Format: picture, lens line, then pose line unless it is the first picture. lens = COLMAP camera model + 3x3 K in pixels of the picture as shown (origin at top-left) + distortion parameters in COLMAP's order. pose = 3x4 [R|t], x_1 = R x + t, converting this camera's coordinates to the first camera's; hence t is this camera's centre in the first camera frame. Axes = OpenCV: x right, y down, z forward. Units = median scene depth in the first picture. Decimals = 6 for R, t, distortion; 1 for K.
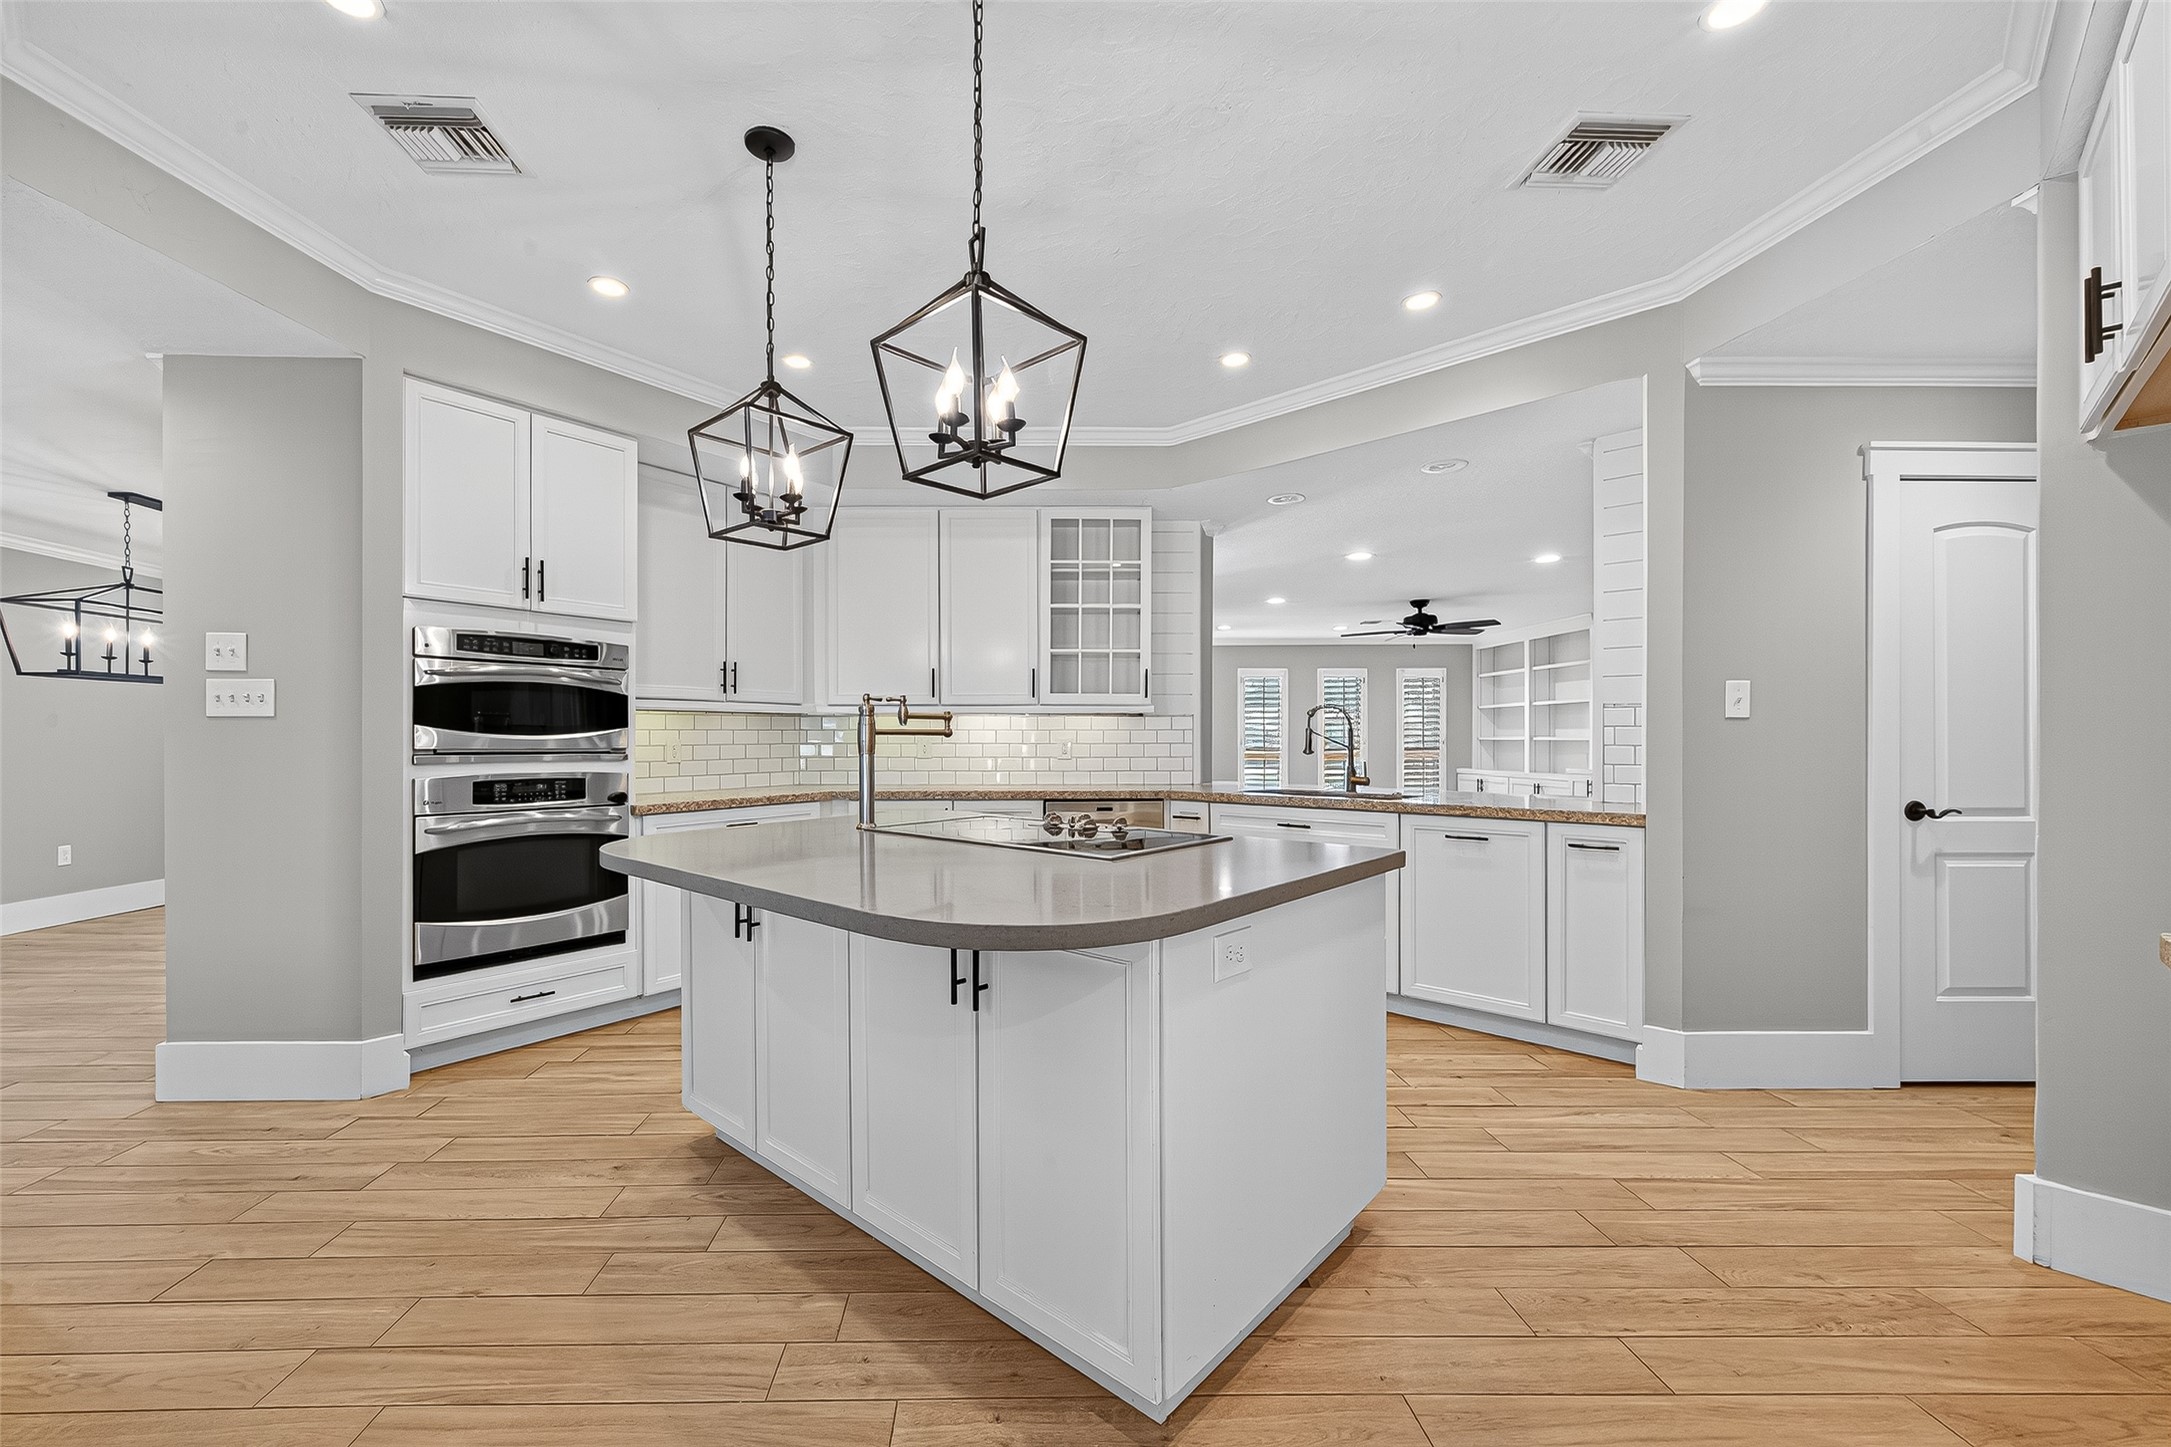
lens RADIAL K [[853.9, 0, 1003.5], [0, 853.9, 737.4], [0, 0, 1]] dist [0.004184, -0.002236]
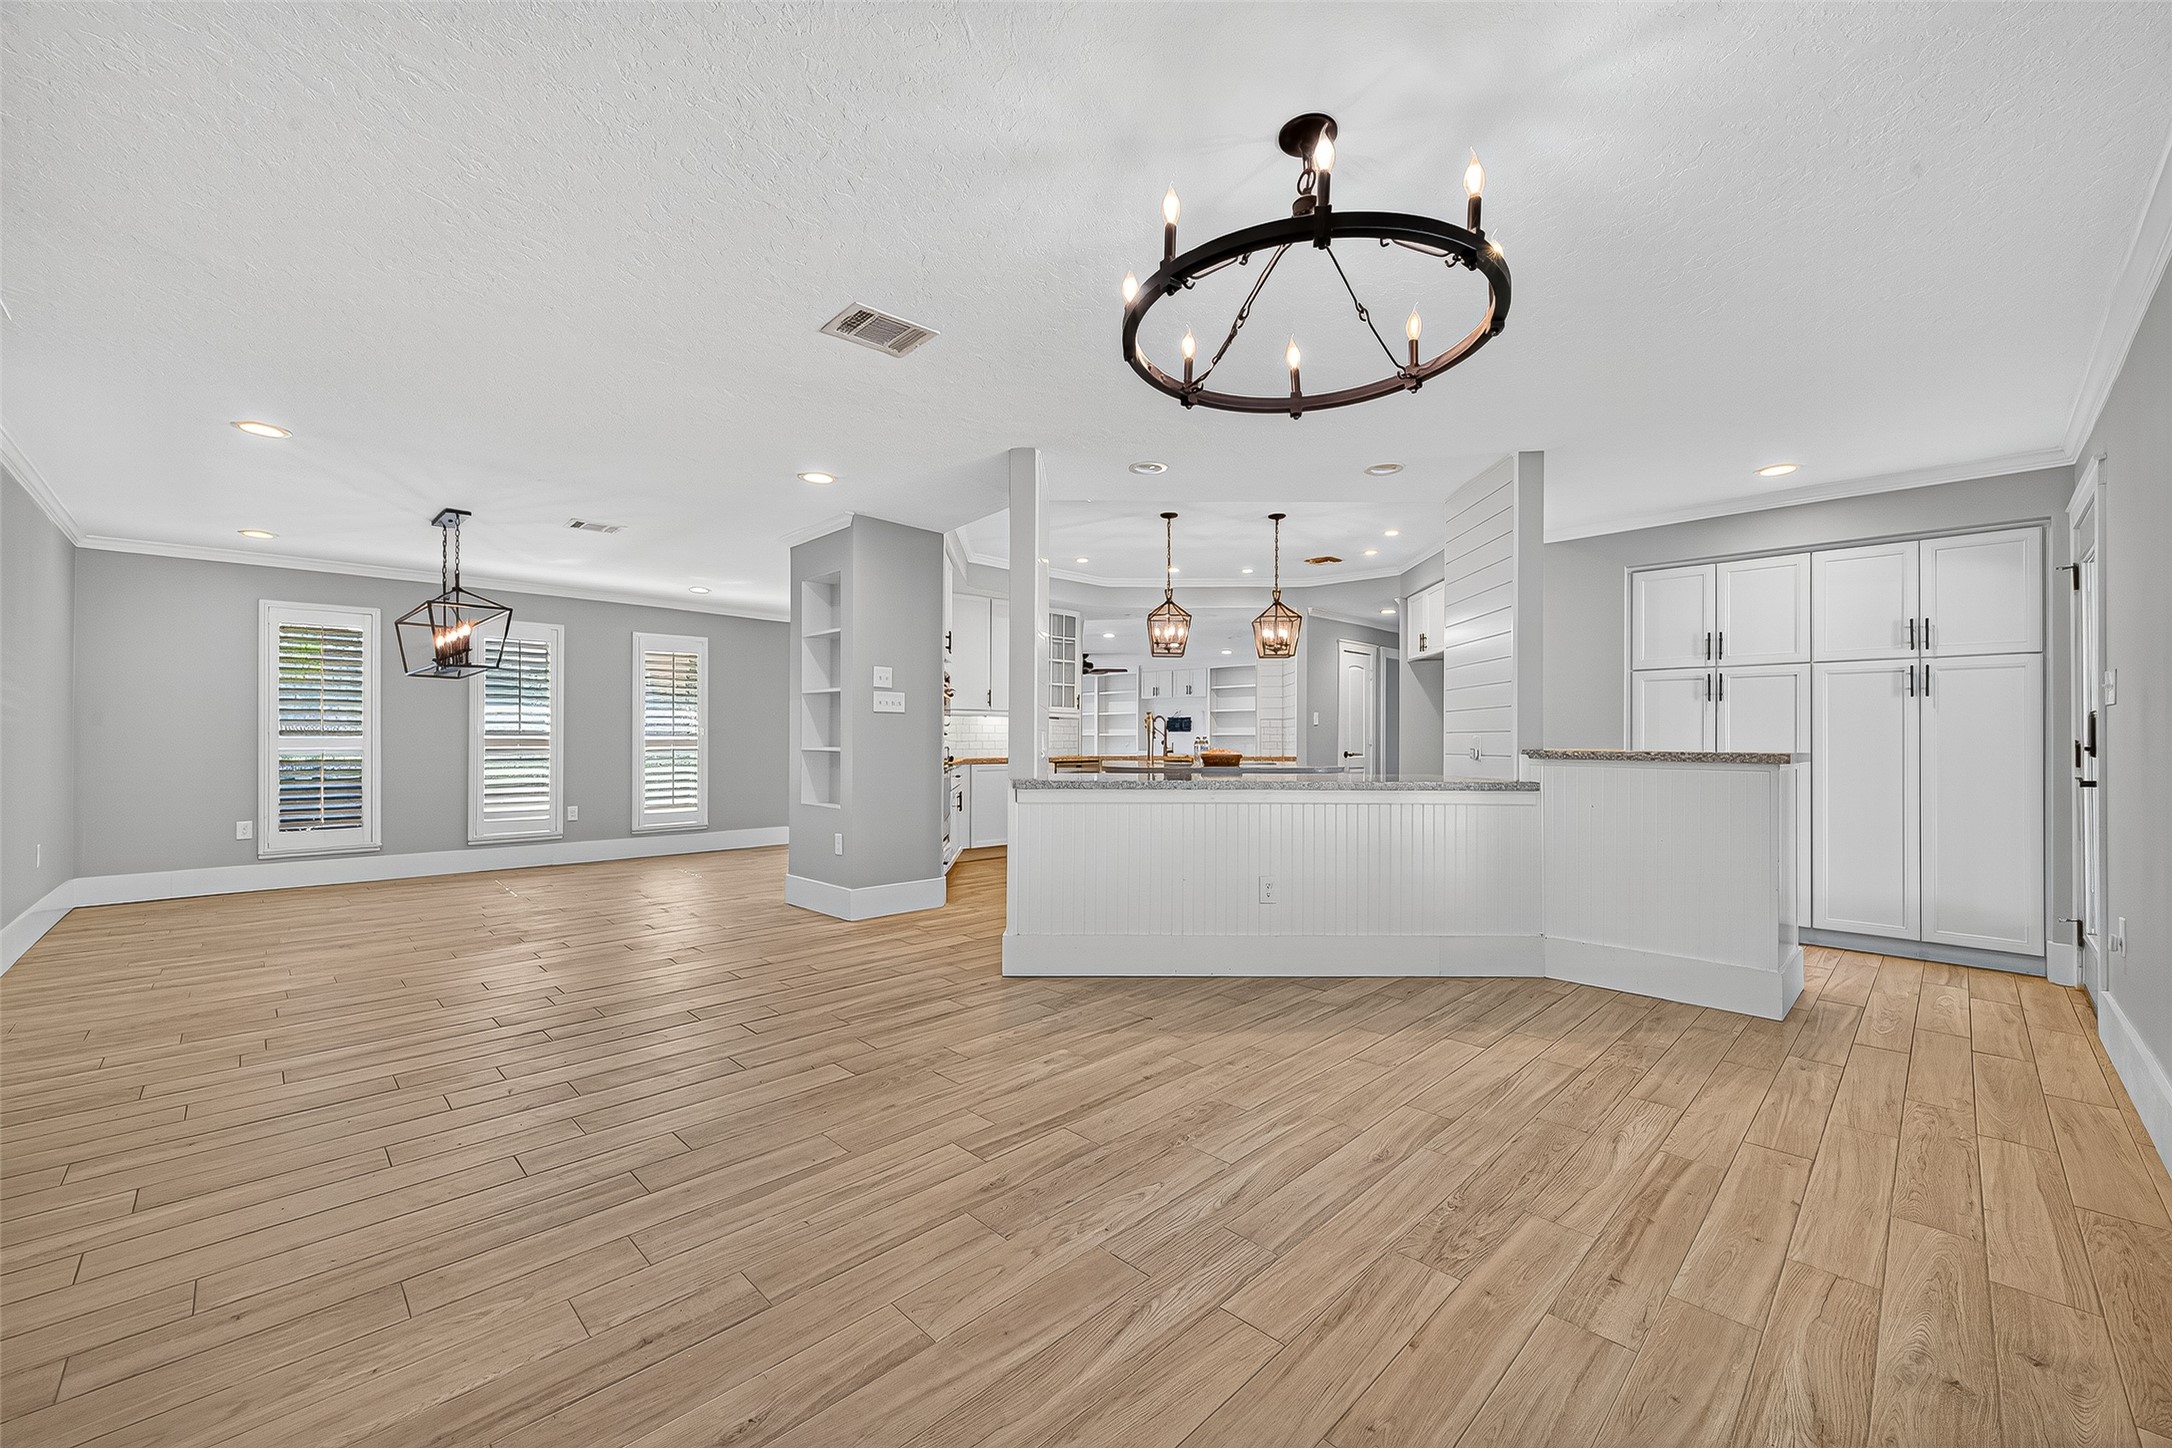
lens RADIAL K [[854.3, 0, 1088.8], [0, 854.3, 732.4], [0, 0, 1]] dist [0.004184, -0.002236]
pose [[0.722447, 0.008568, 0.691373, -1.632934], [-0.004788, 0.999961, -0.007390, 0.027477], [-0.691410, 0.002029, 0.722460, -0.583554]]
